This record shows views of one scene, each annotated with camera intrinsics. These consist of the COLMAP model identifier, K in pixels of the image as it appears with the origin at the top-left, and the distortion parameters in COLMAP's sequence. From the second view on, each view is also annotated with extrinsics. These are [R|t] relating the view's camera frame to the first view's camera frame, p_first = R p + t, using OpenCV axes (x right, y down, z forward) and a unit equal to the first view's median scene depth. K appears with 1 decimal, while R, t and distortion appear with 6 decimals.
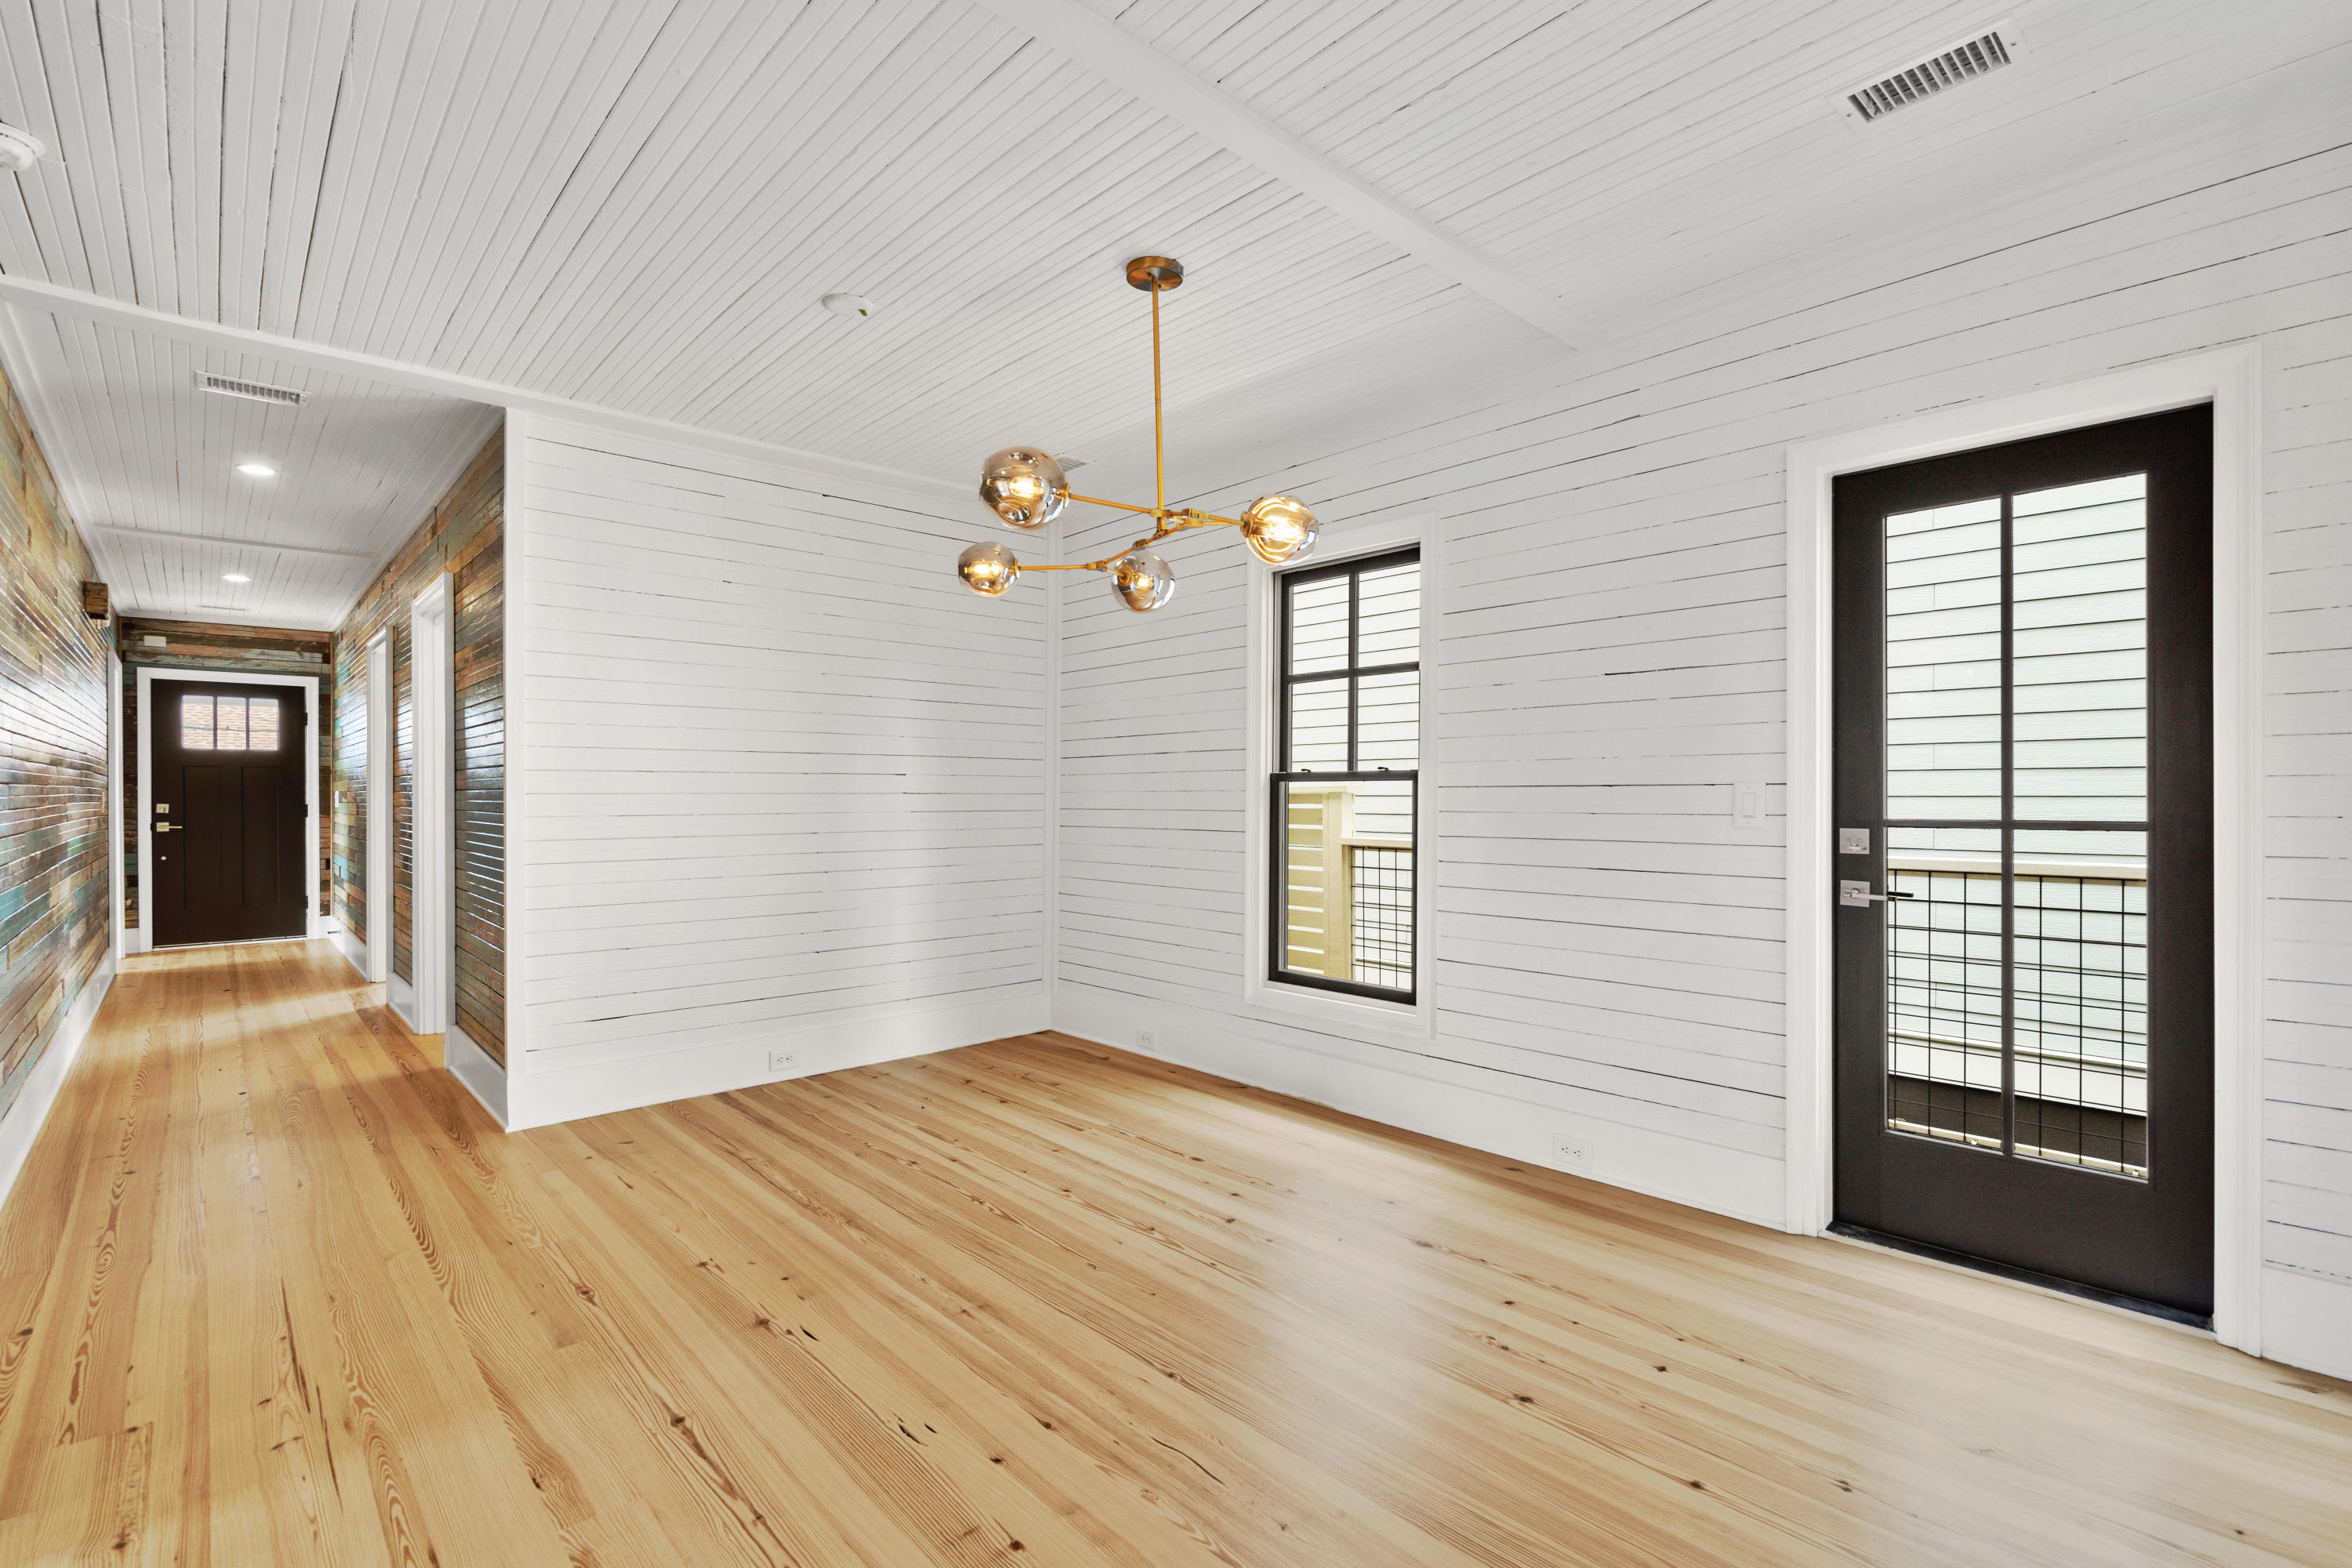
lens RADIAL K [[1071.4, 0, 1169.7], [0, 1071.4, 801.2], [0, 0, 1]] dist [-0.011588, 0.000519]
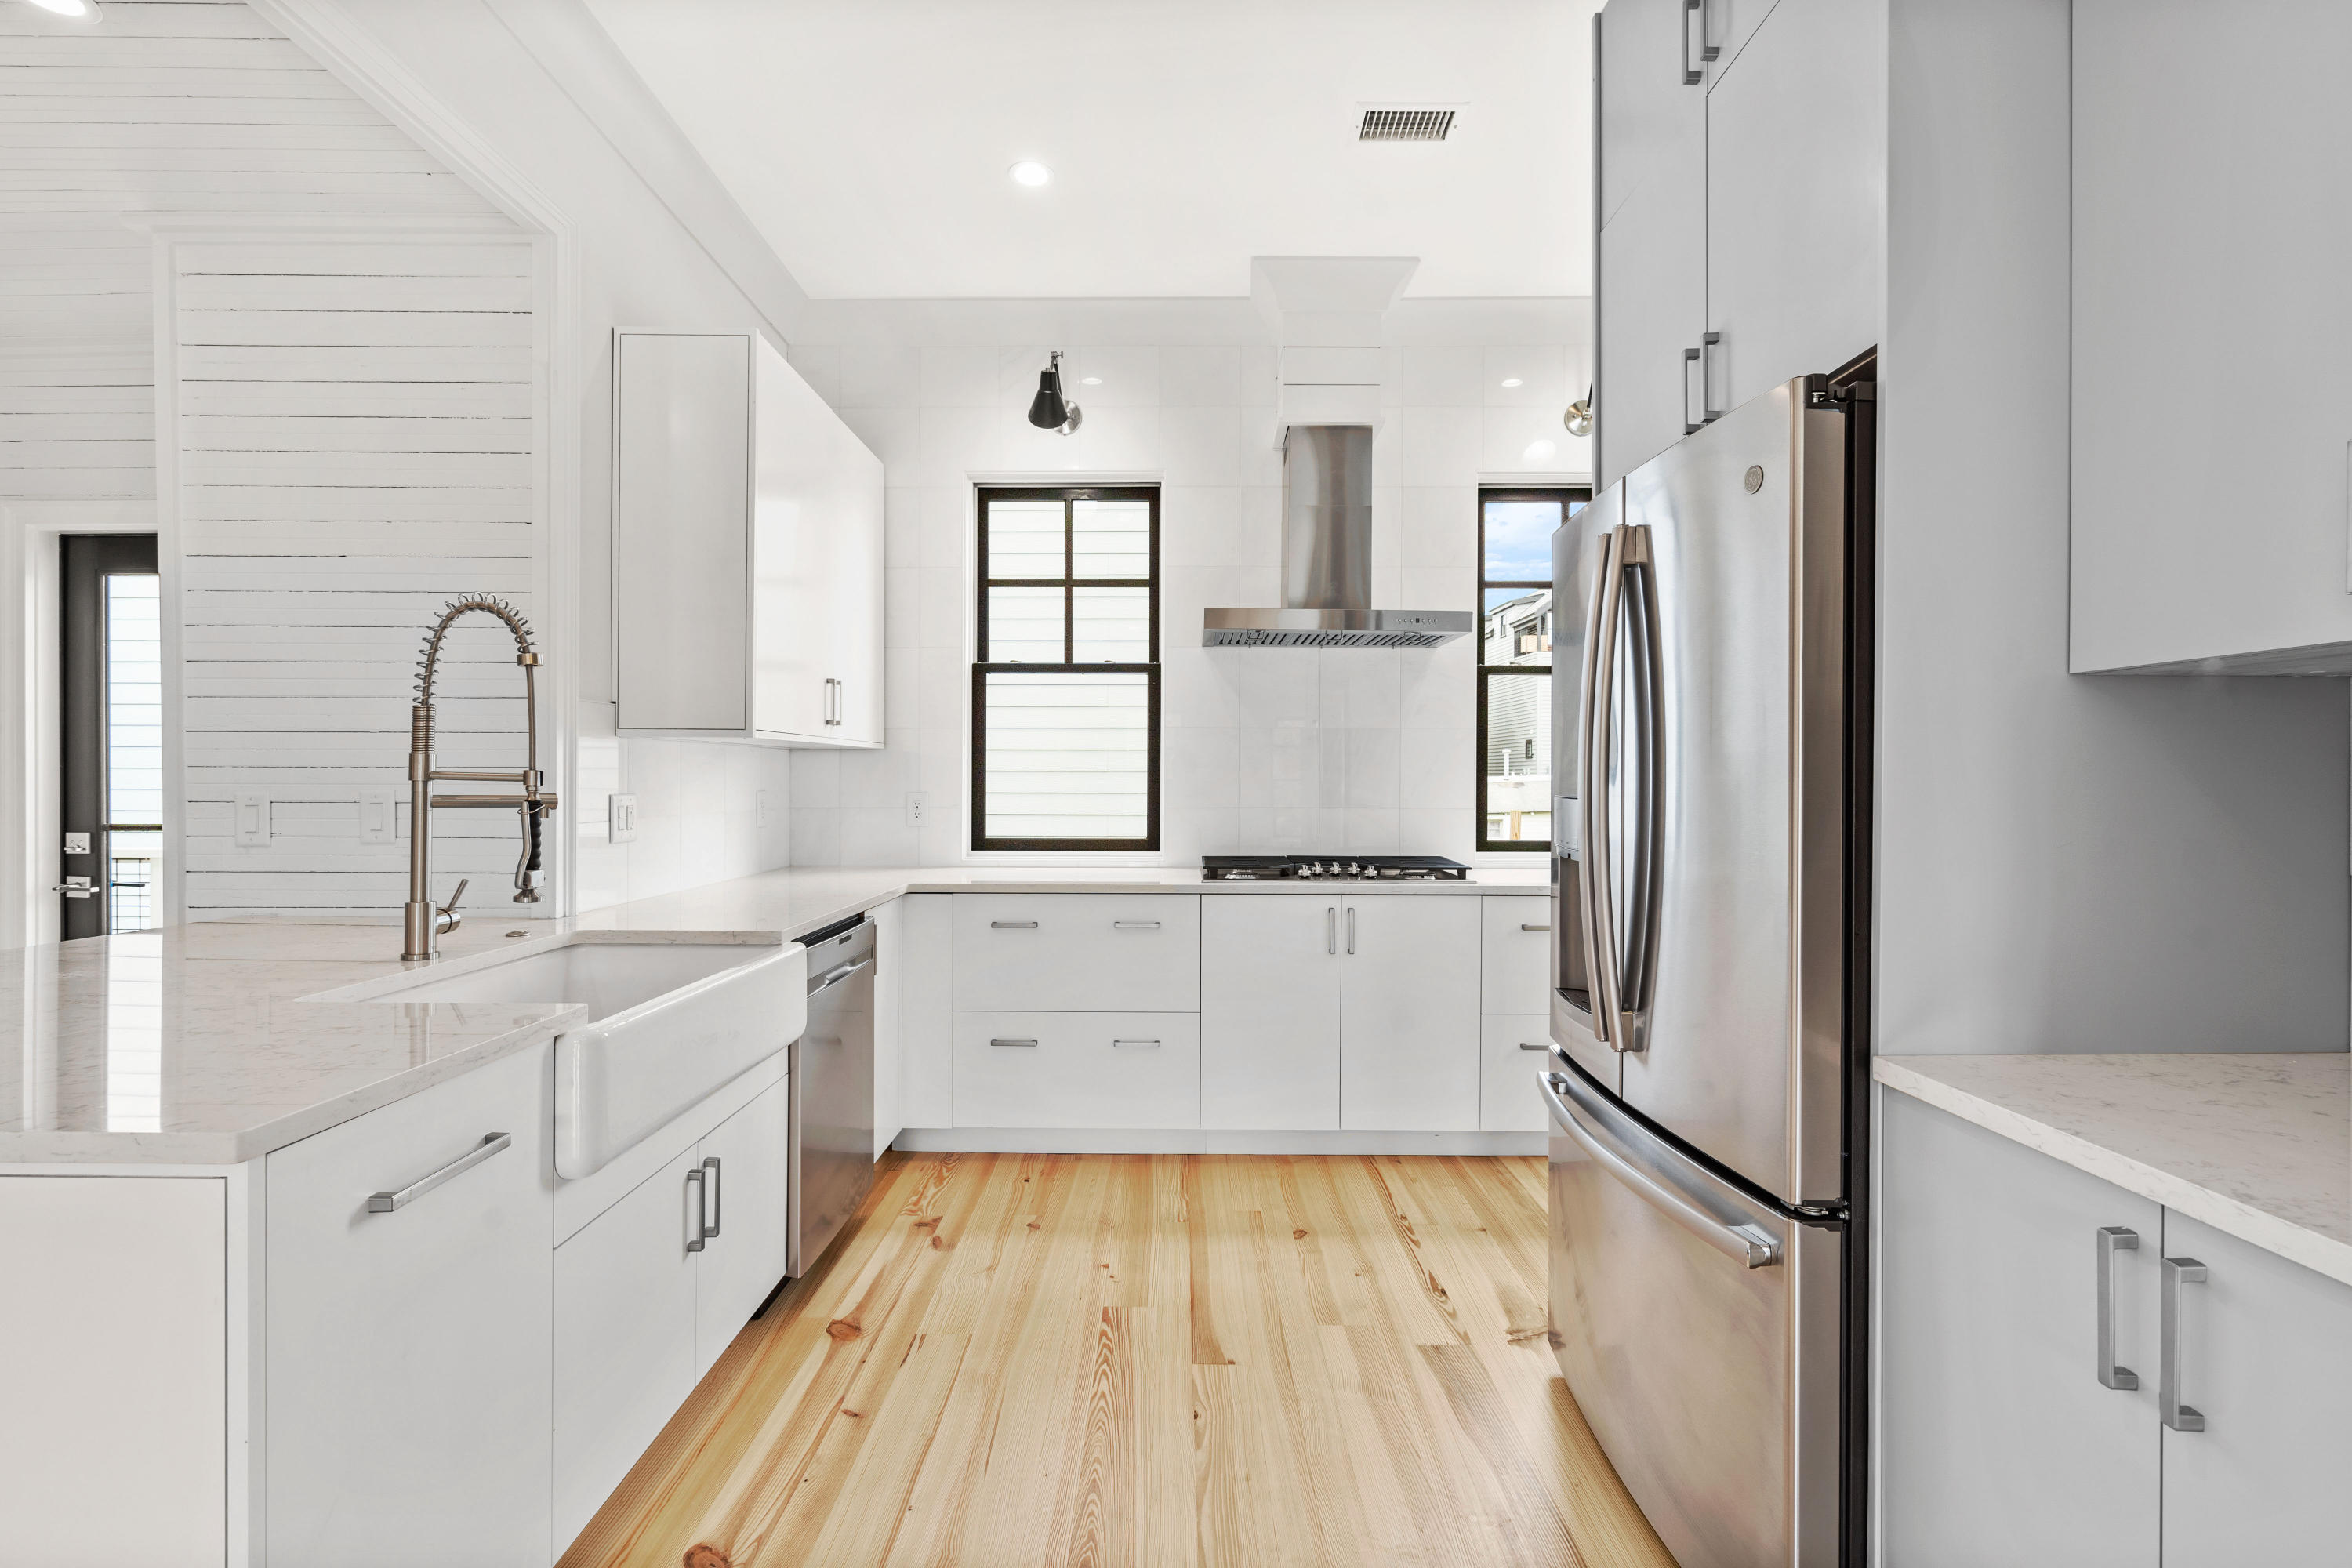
lens RADIAL K [[1071.4, 0, 1179.1], [0, 1071.4, 778.3], [0, 0, 1]] dist [-0.011588, 0.000519]
pose [[0.667572, -0.003949, 0.744534, 0.583062], [0.005532, 0.999985, 0.000343, -0.028477], [-0.744524, 0.003890, 0.667584, -0.711376]]
